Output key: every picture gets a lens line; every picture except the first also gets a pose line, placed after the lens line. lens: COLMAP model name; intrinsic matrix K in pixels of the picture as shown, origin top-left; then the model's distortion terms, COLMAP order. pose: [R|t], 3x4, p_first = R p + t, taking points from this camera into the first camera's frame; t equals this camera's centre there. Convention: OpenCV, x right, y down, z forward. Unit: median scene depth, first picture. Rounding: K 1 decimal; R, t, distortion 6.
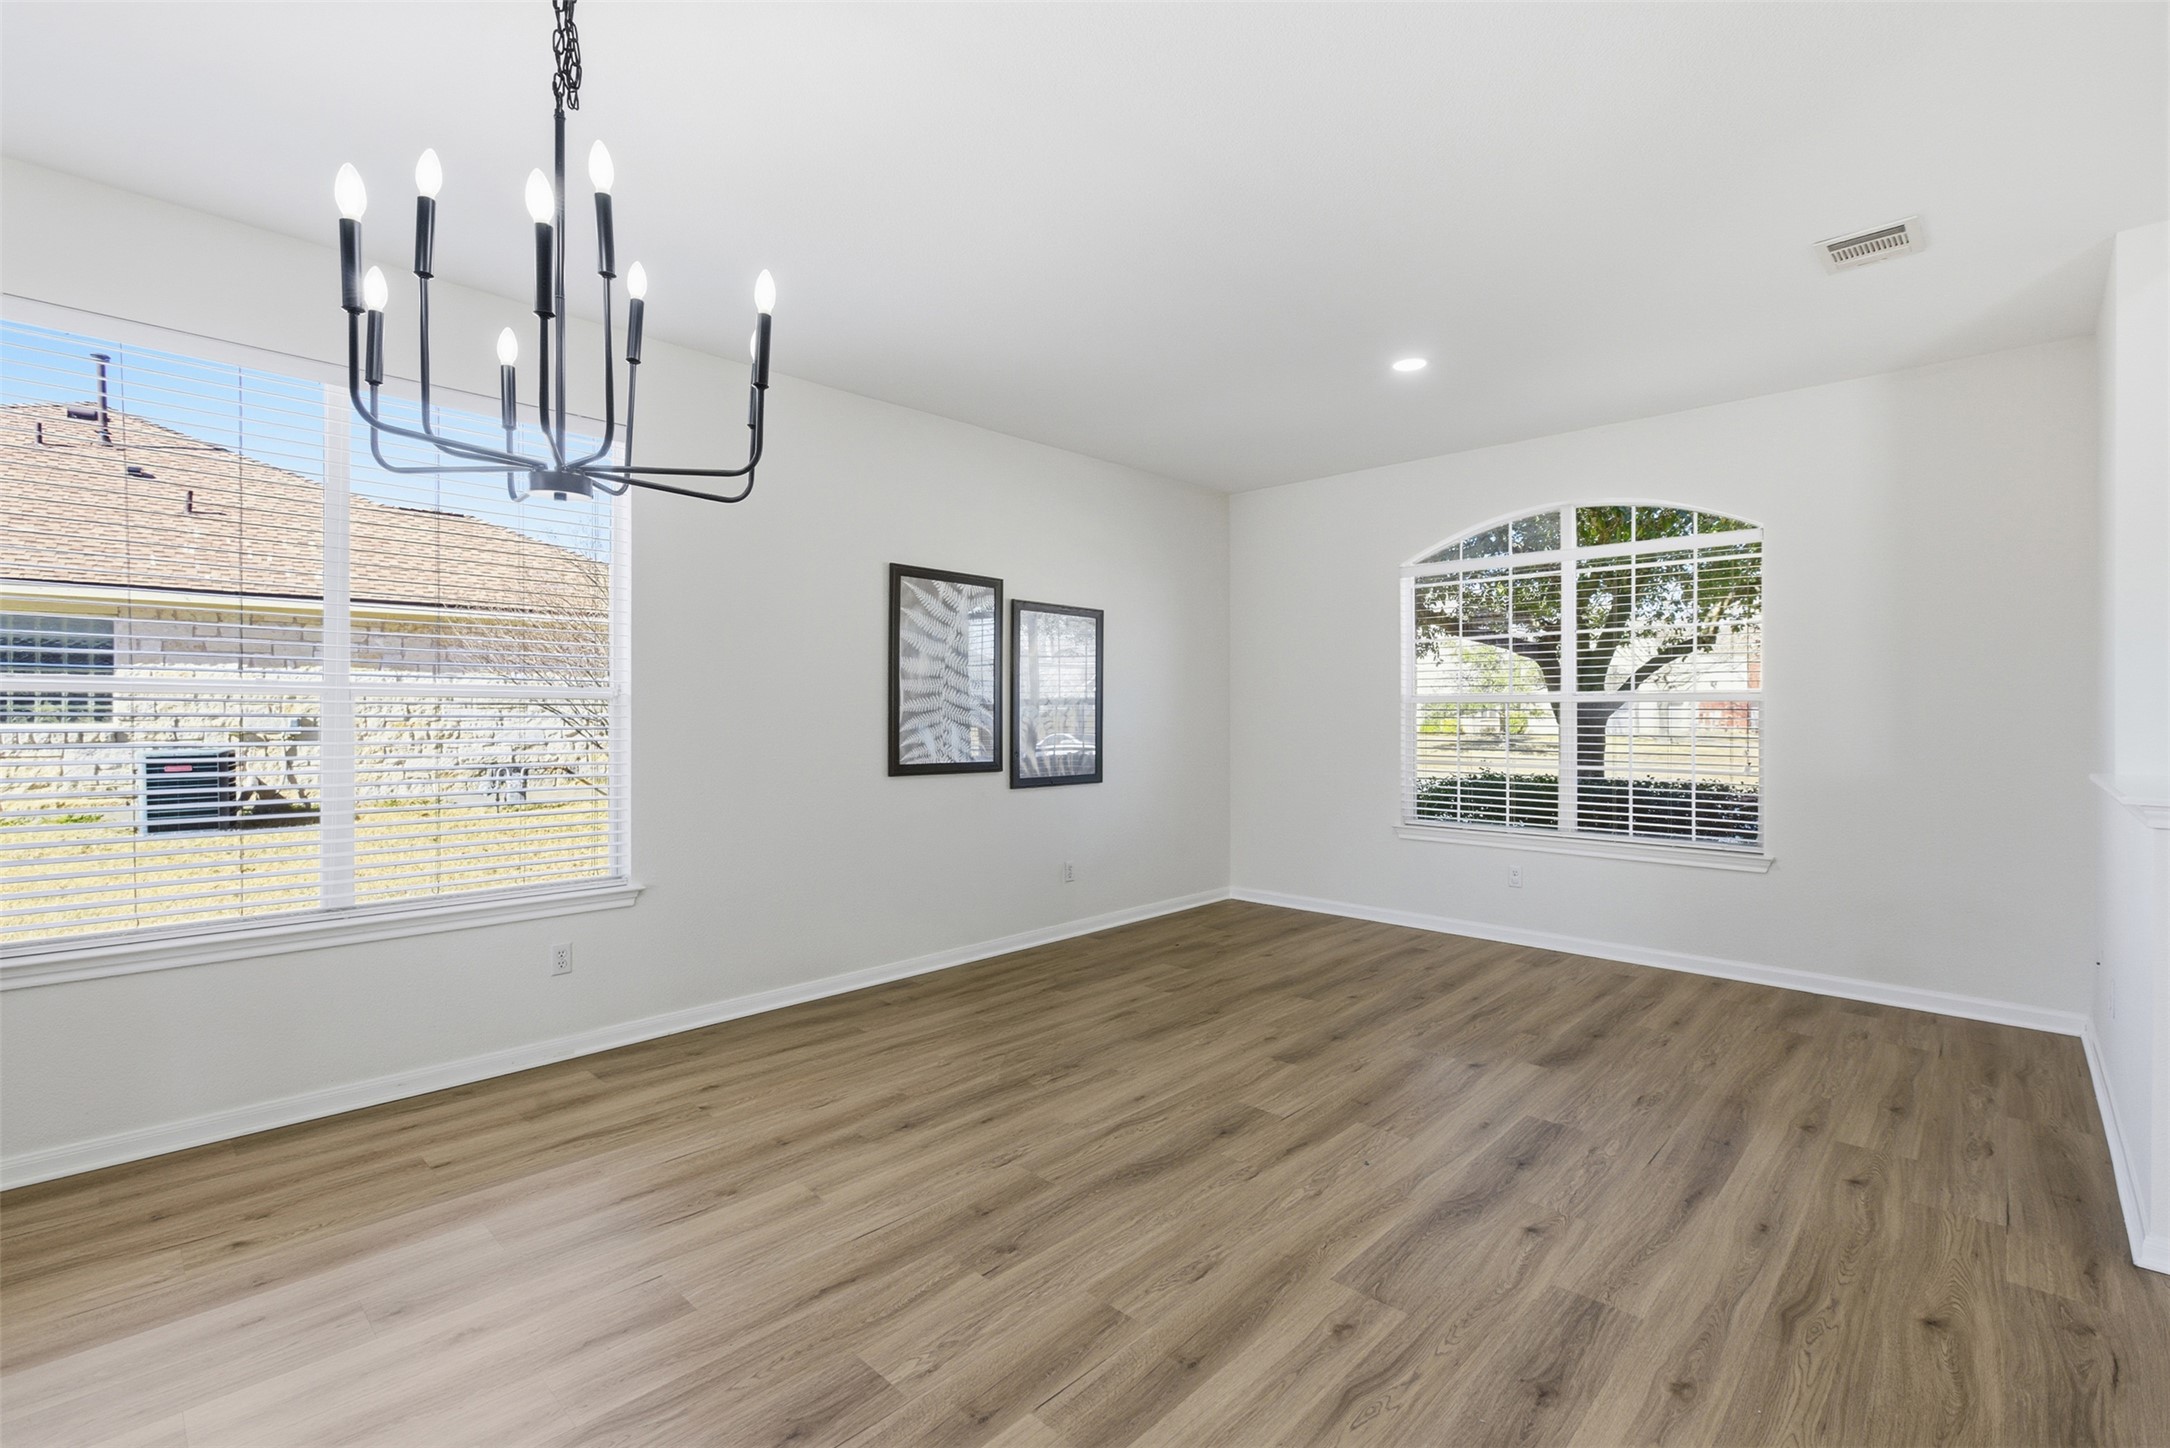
lens RADIAL K [[987.0, 0, 1087.1], [0, 987.0, 720.8], [0, 0, 1]] dist [0.000638, 0.000056]
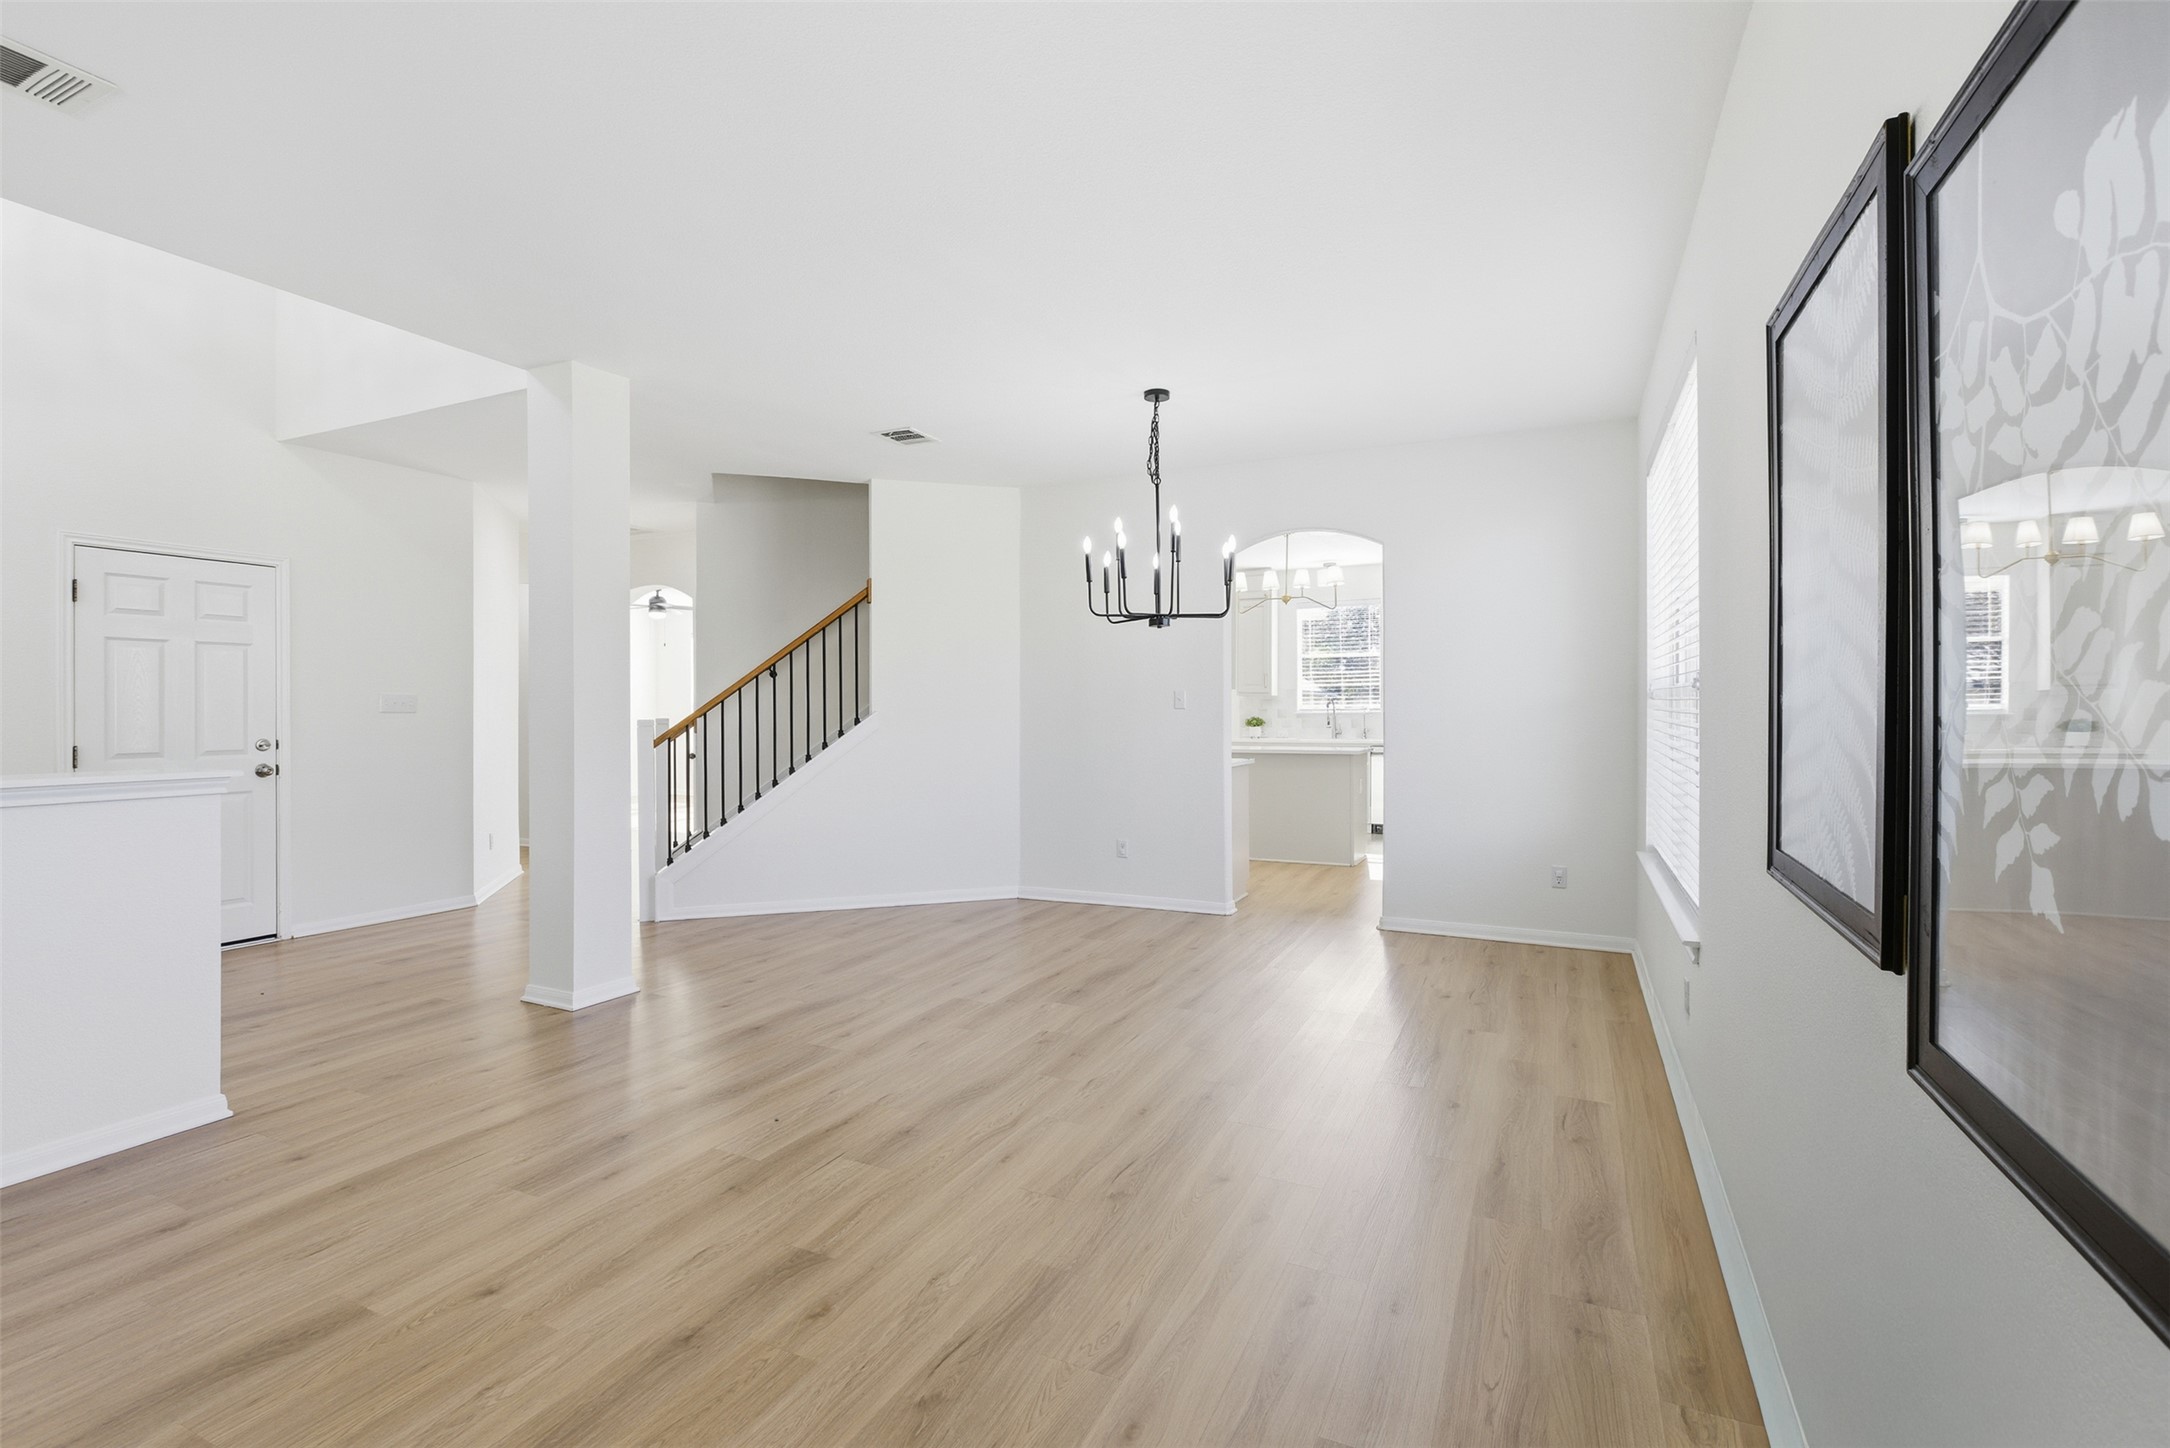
lens RADIAL K [[987.0, 0, 1084.1], [0, 987.0, 711.8], [0, 0, 1]] dist [0.000638, 0.000056]
pose [[-0.952410, 0.001655, -0.304816, 0.264947], [-0.002787, 0.999896, 0.014137, -0.019195], [0.304807, 0.014314, -0.952306, 1.947460]]
